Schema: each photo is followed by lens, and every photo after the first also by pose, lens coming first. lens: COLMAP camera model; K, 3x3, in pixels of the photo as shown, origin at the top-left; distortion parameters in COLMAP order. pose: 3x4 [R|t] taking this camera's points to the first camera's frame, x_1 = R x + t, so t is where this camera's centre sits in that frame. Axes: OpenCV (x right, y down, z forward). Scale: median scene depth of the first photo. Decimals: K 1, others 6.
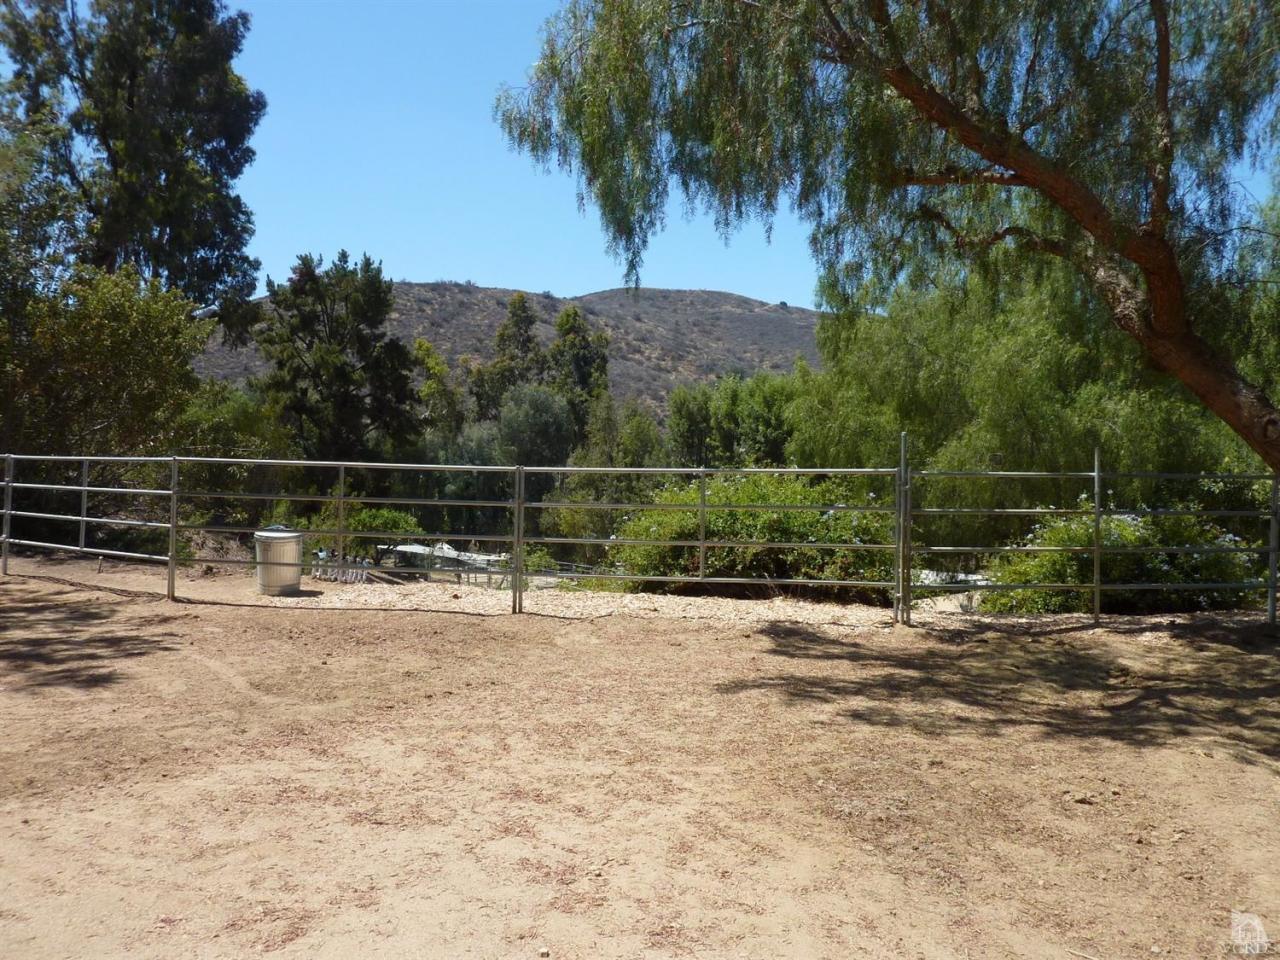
lens RADIAL K [[972.4, 0, 646.1], [0, 972.4, 478.0], [0, 0, 1]] dist [-0.019970, -0.010626]
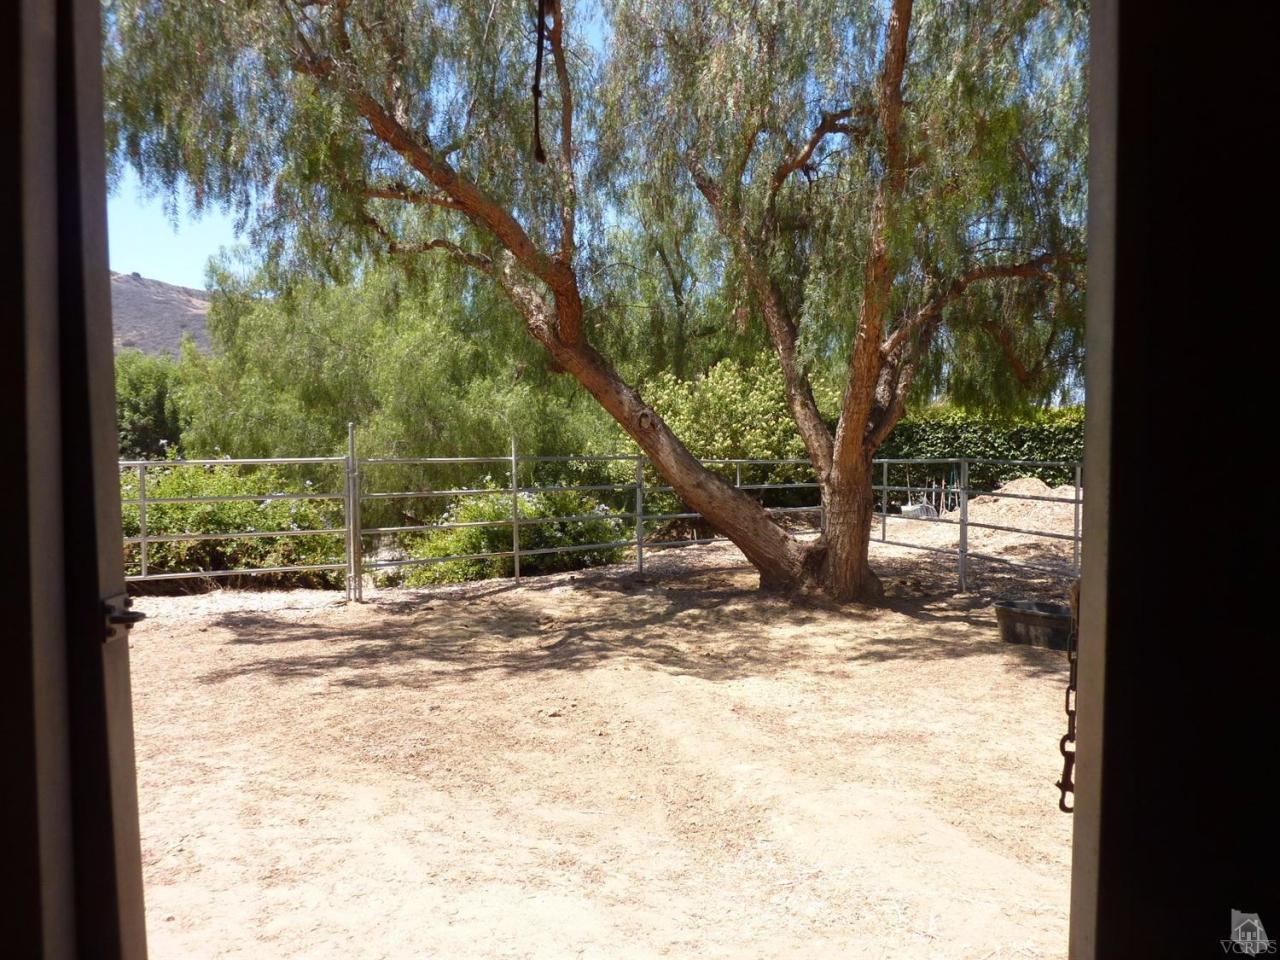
lens RADIAL K [[972.4, 0, 640.8], [0, 972.4, 483.4], [0, 0, 1]] dist [-0.019970, -0.010626]
pose [[0.814648, -0.035503, 0.578868, -0.111275], [0.024168, 0.999336, 0.027278, -0.002381], [-0.579452, -0.008232, 0.814965, -0.066645]]
